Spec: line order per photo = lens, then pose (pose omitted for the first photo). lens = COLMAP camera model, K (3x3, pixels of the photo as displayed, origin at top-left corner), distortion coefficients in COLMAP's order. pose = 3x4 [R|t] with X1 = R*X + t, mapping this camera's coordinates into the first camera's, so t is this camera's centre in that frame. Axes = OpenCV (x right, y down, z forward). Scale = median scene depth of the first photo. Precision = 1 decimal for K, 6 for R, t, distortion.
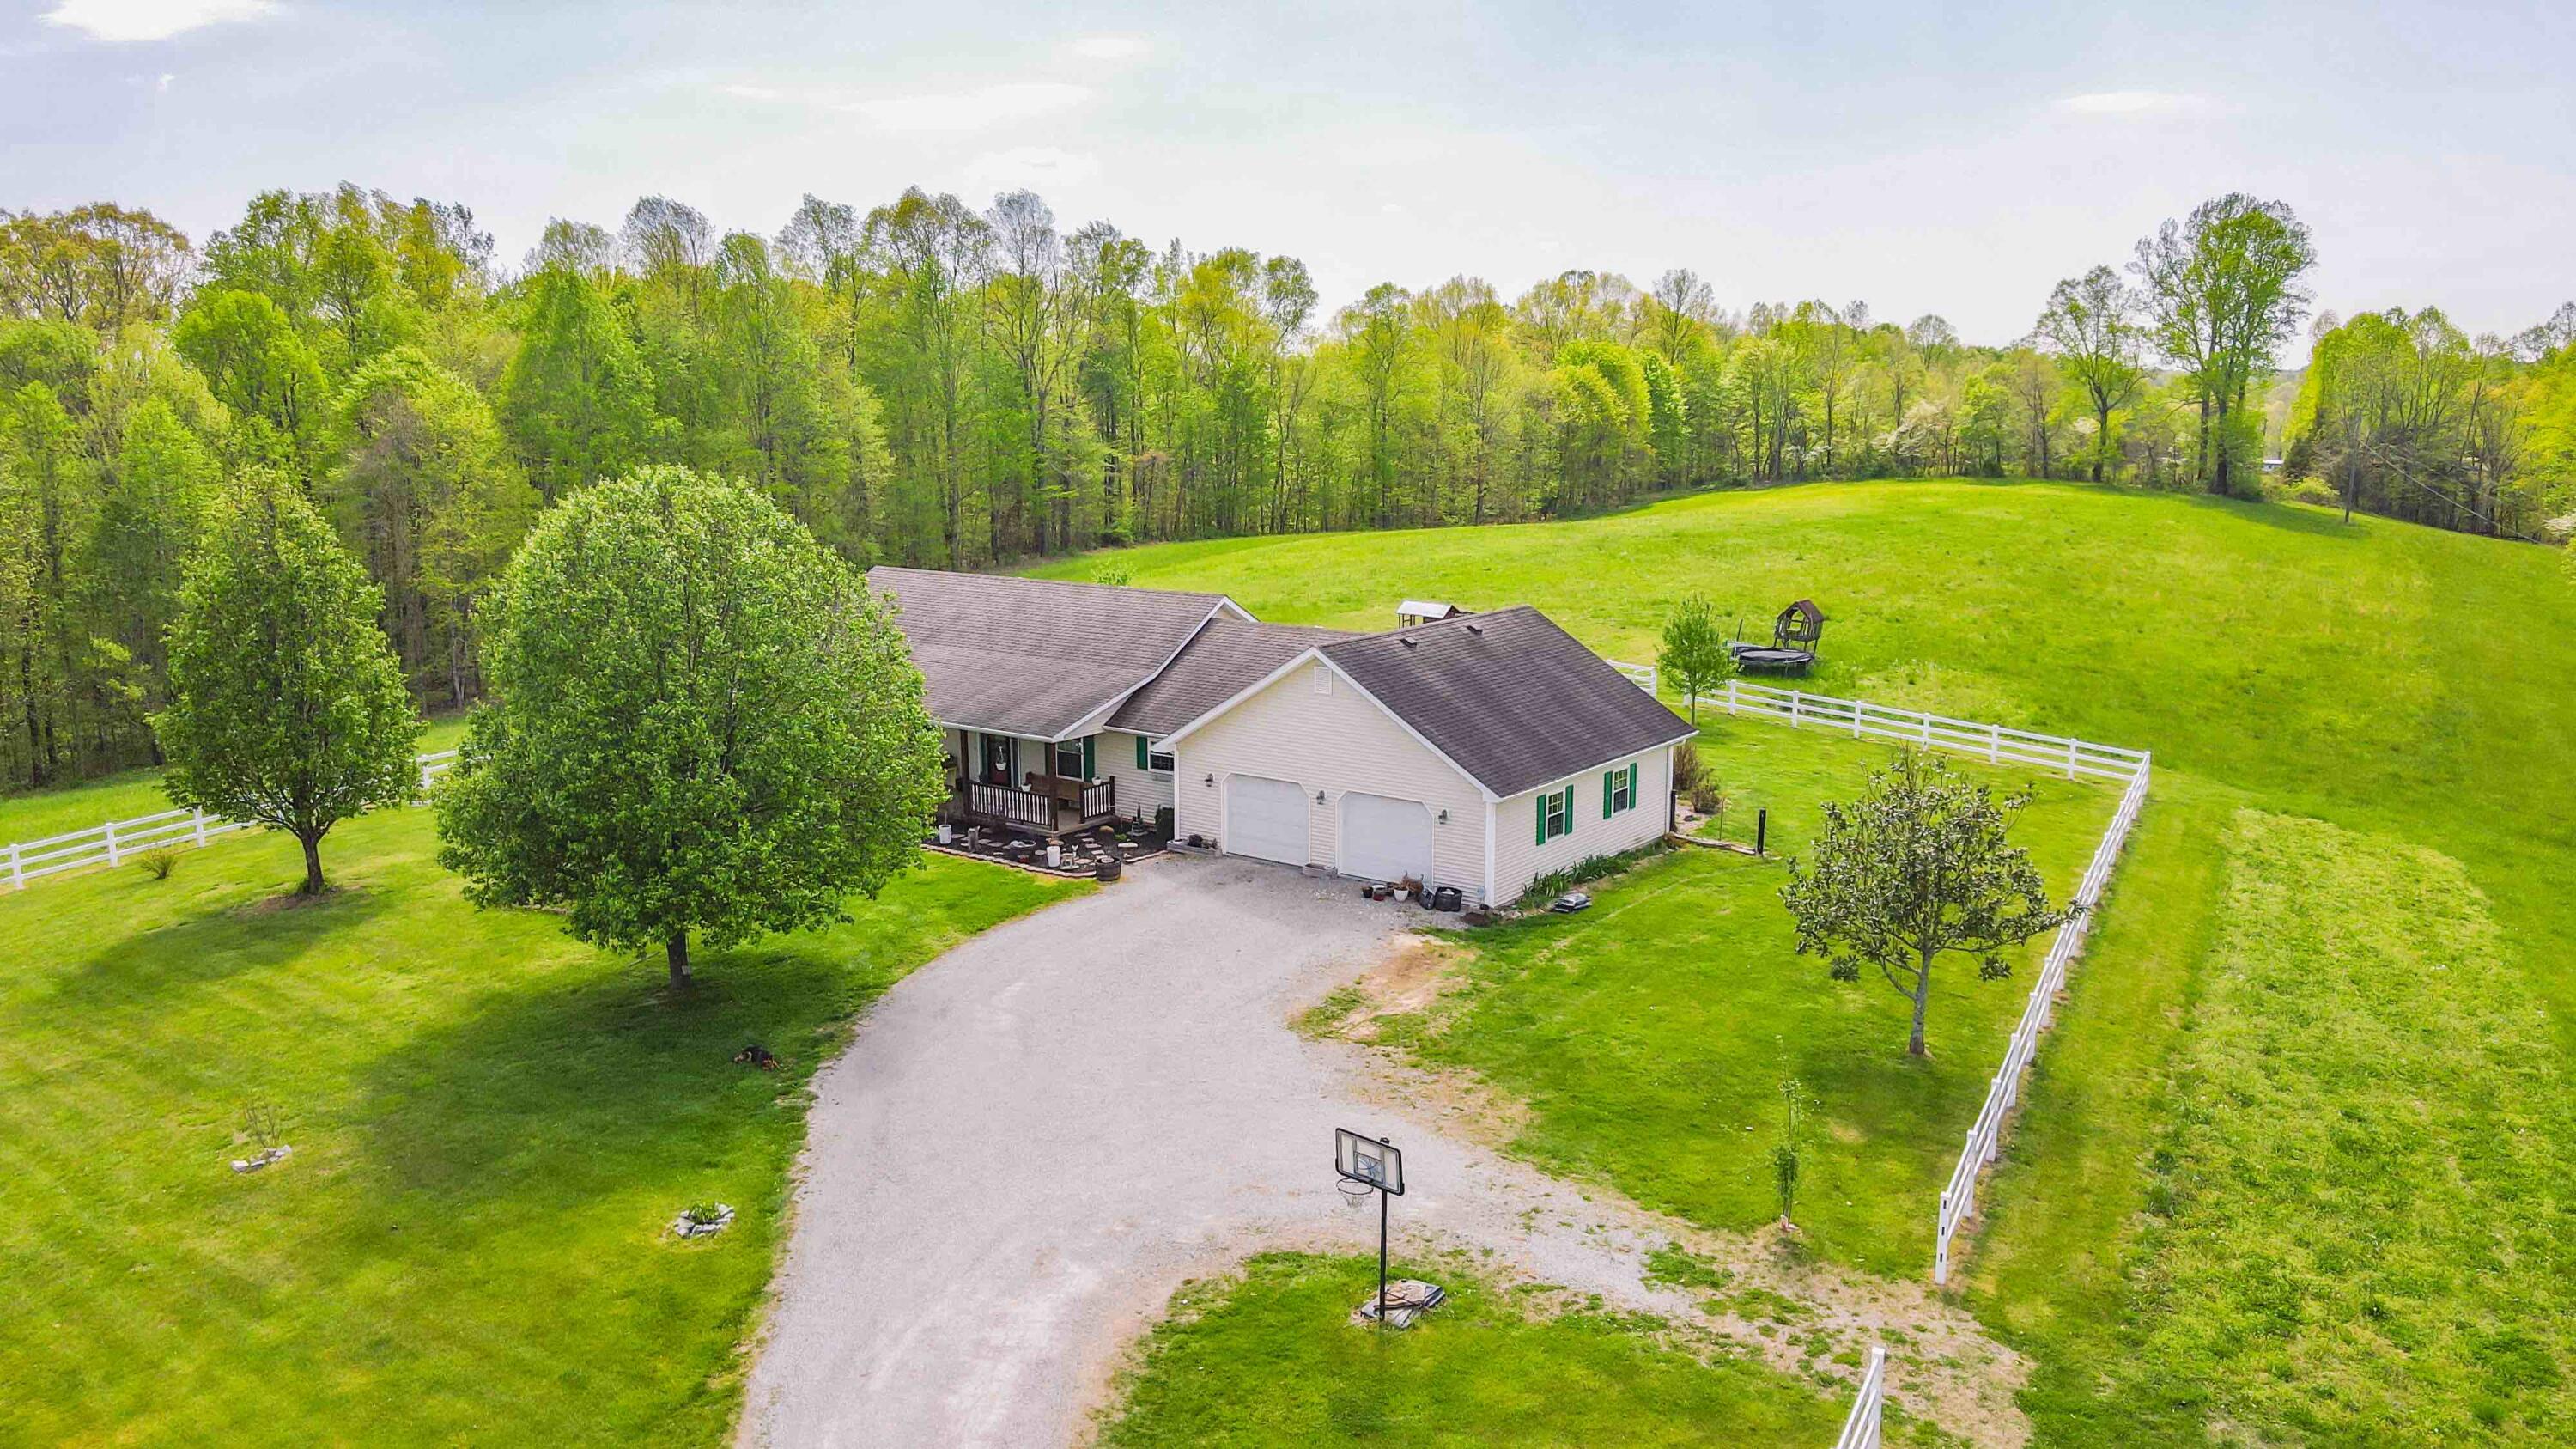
lens RADIAL K [[1908.7, 0, 1295.1], [0, 1908.7, 735.5], [0, 0, 1]] dist [0.002377, 0.018710]
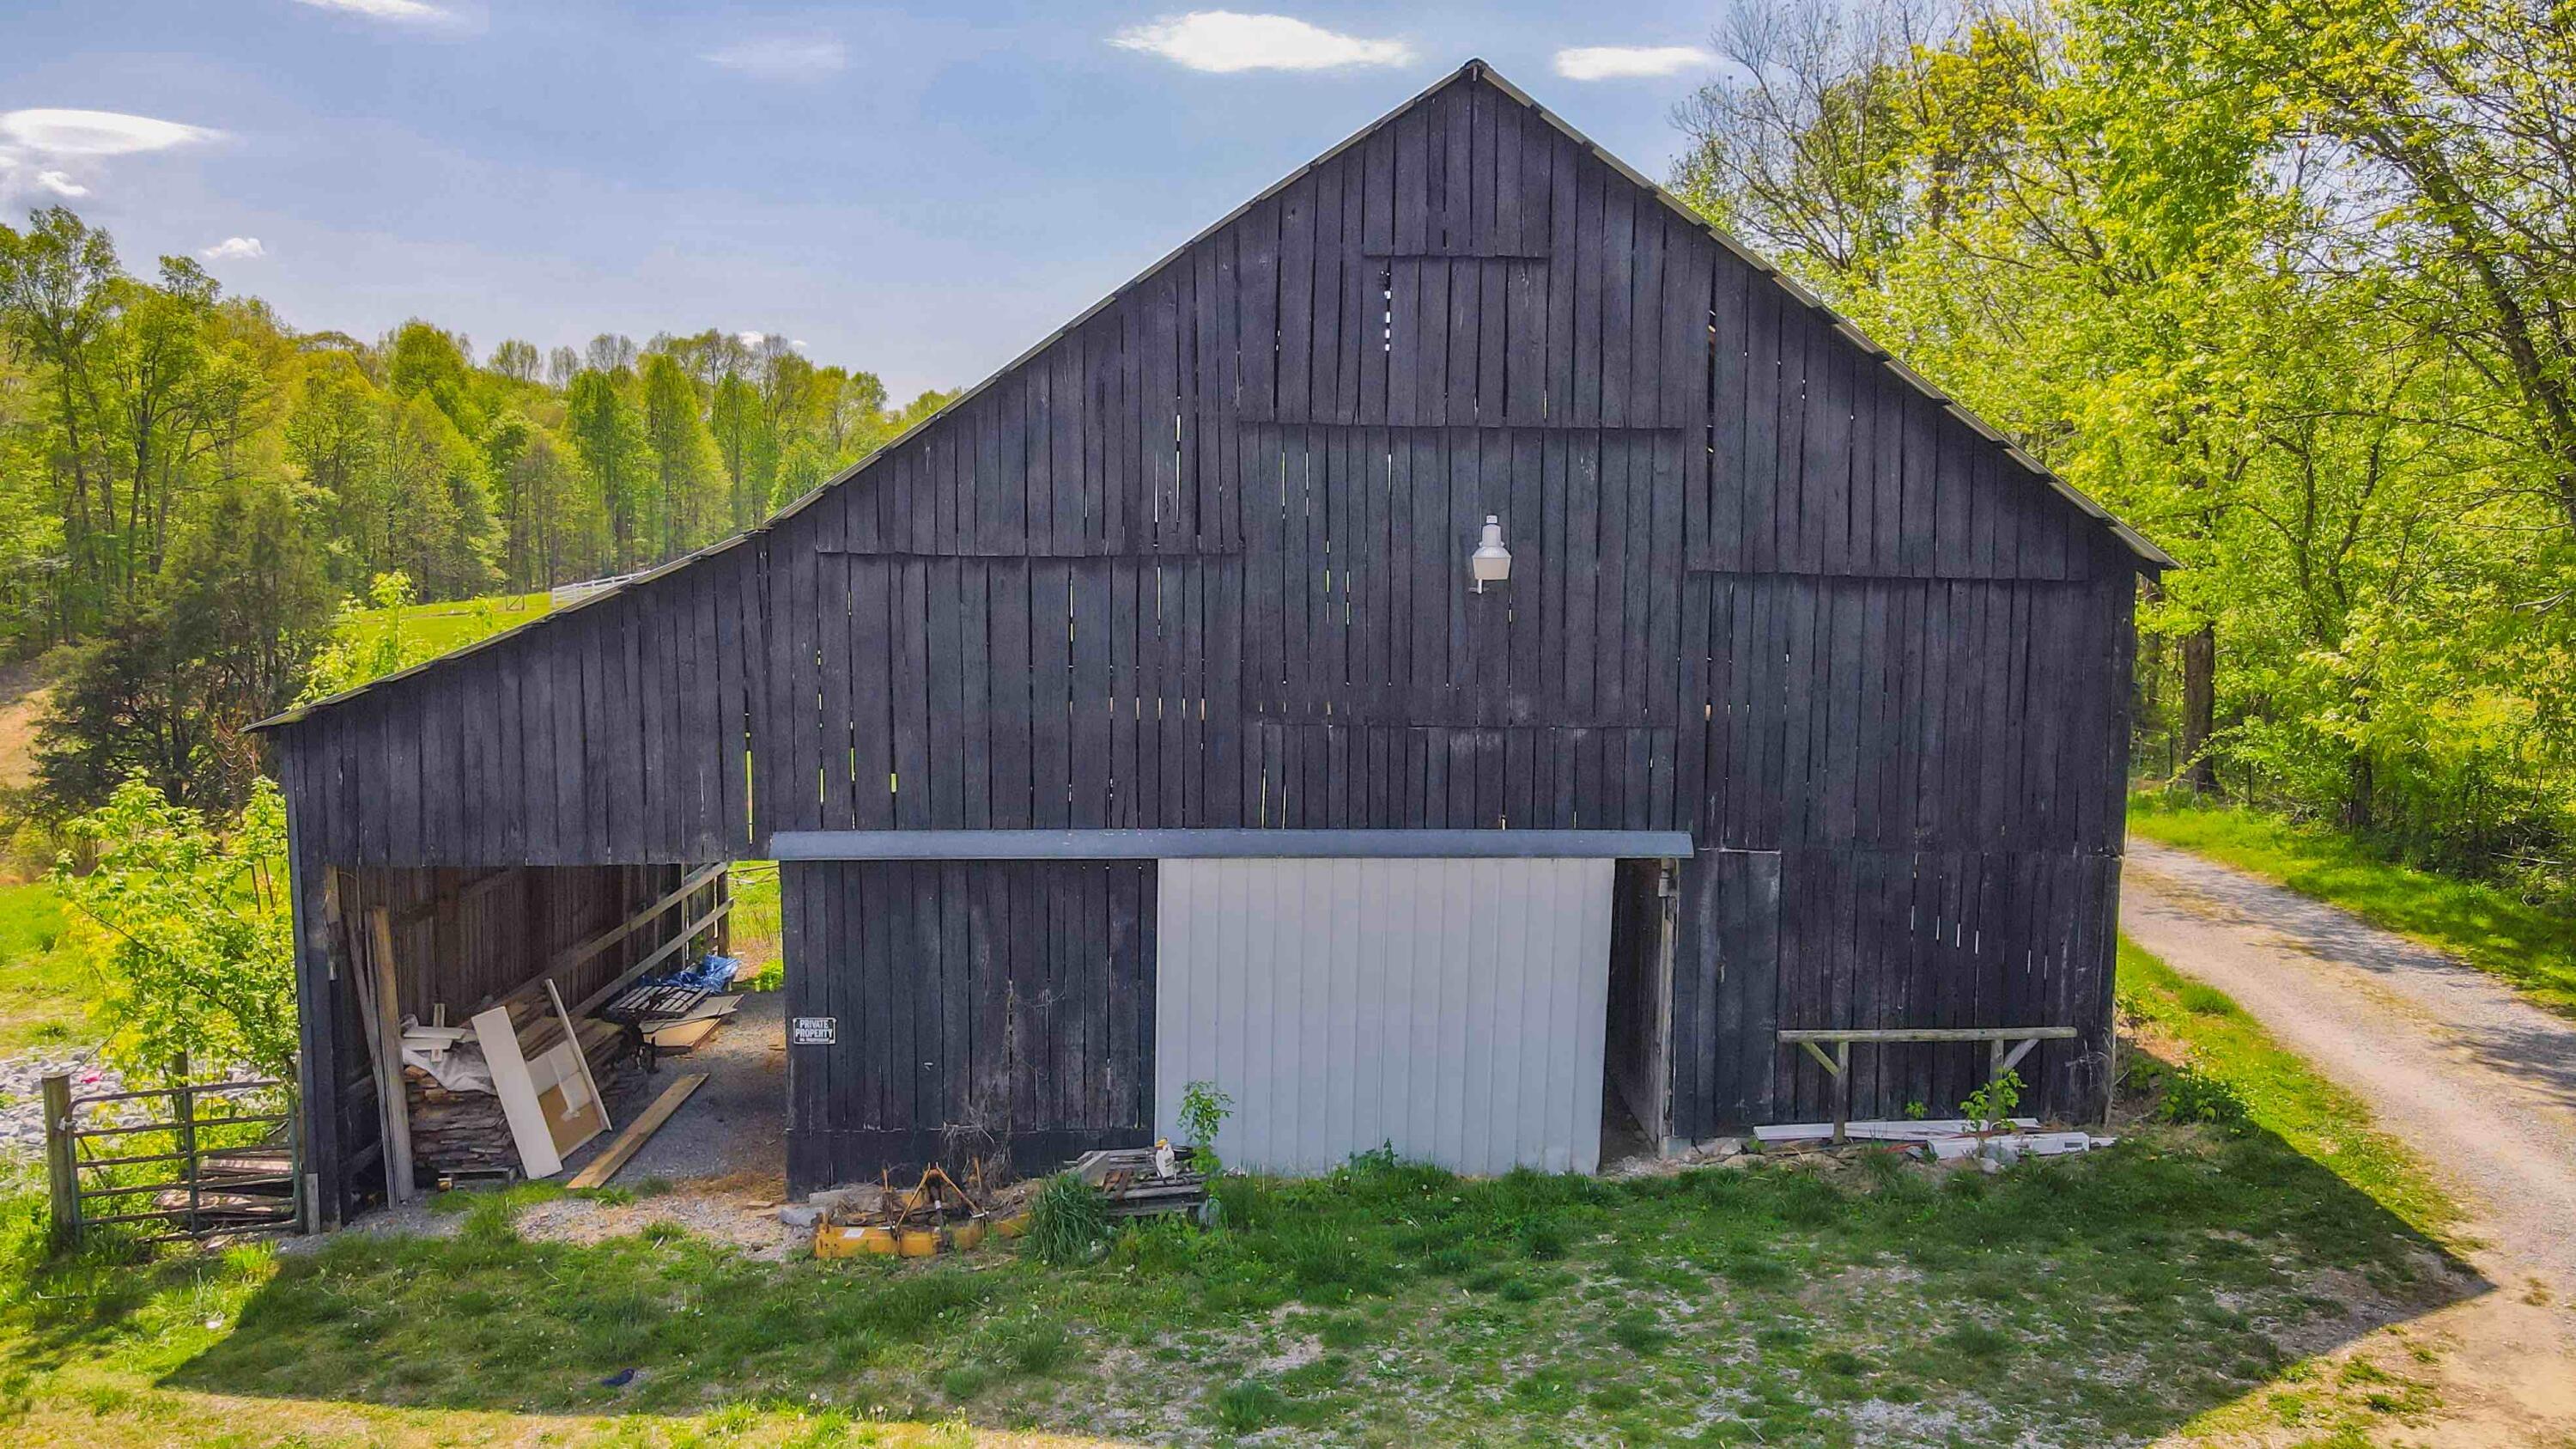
lens RADIAL K [[1908.7, 0, 1295.1], [0, 1908.7, 735.5], [0, 0, 1]] dist [0.002377, 0.018710]
pose [[0.939641, -0.042050, 0.339568, -0.495854], [0.063576, 0.996594, -0.052514, 0.347713], [-0.336203, 0.070932, 0.939114, -1.338136]]
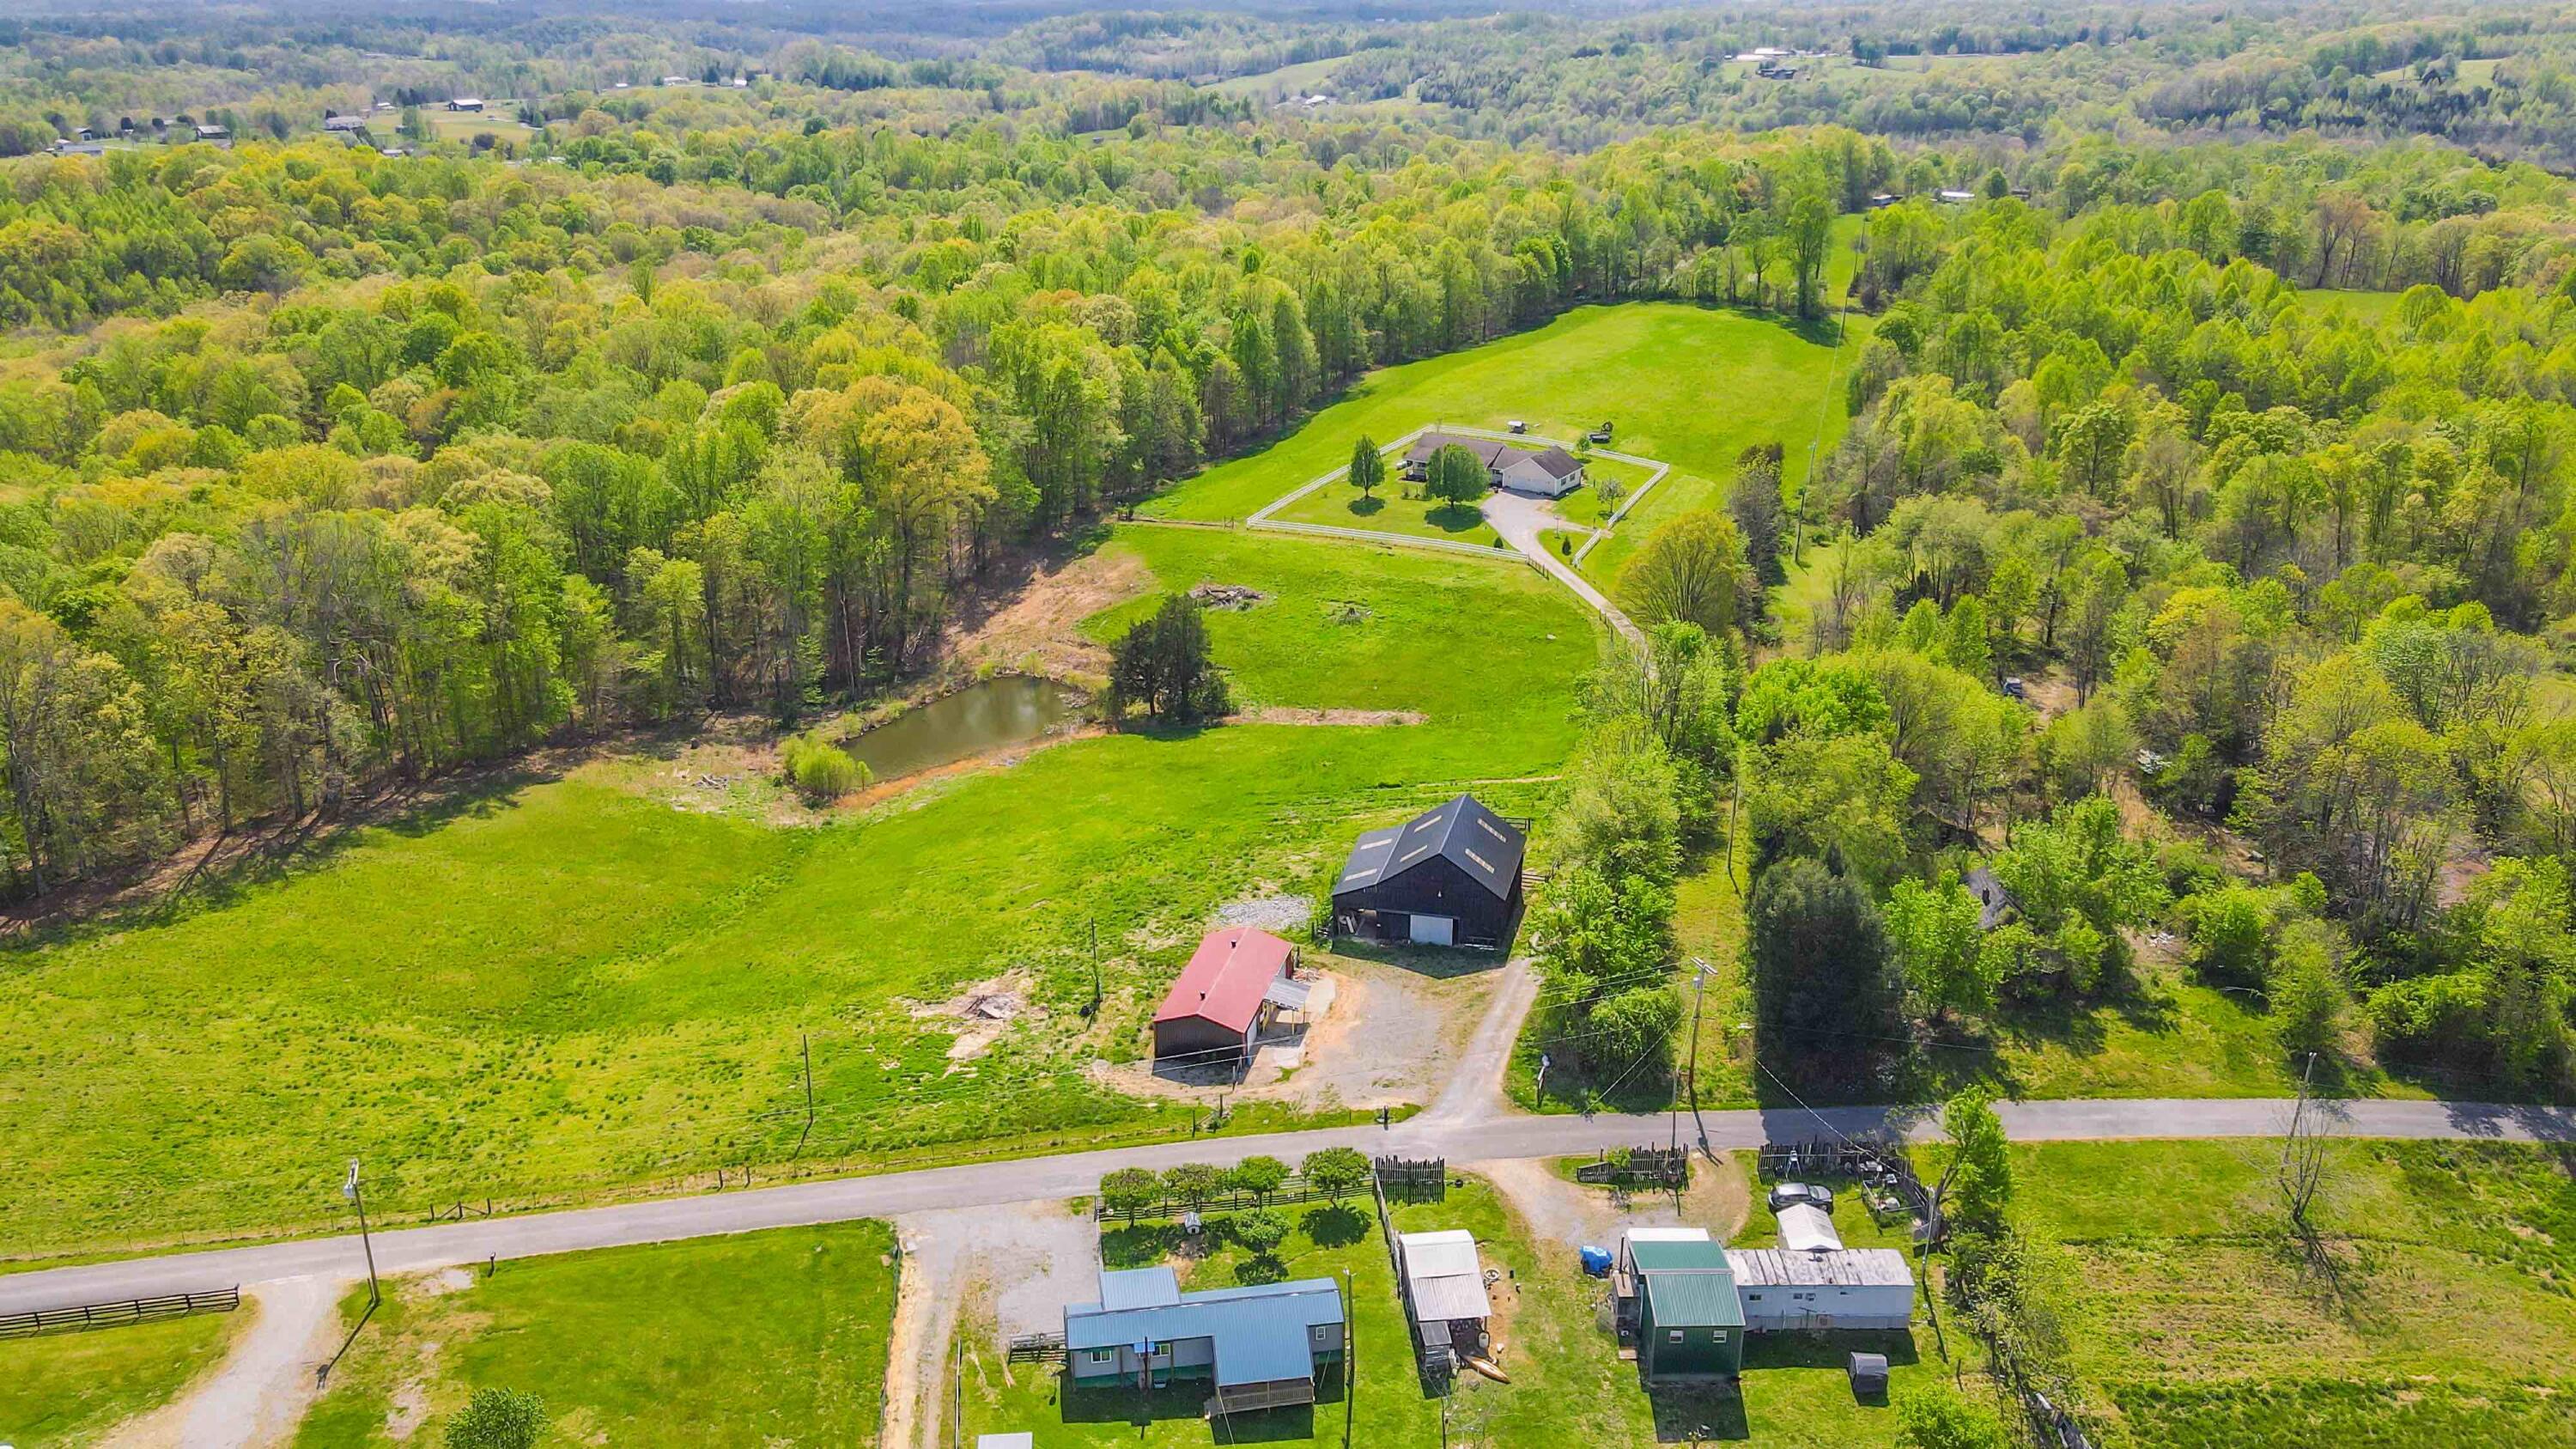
lens RADIAL K [[1886.4, 0, 1293.4], [0, 1886.4, 719.5], [0, 0, 1]] dist [0.015893, 0.007085]
pose [[0.997441, -0.032824, 0.063521, -0.686275], [0.020095, 0.981282, 0.191525, -0.231177], [-0.068619, -0.189758, 0.979430, -3.042367]]
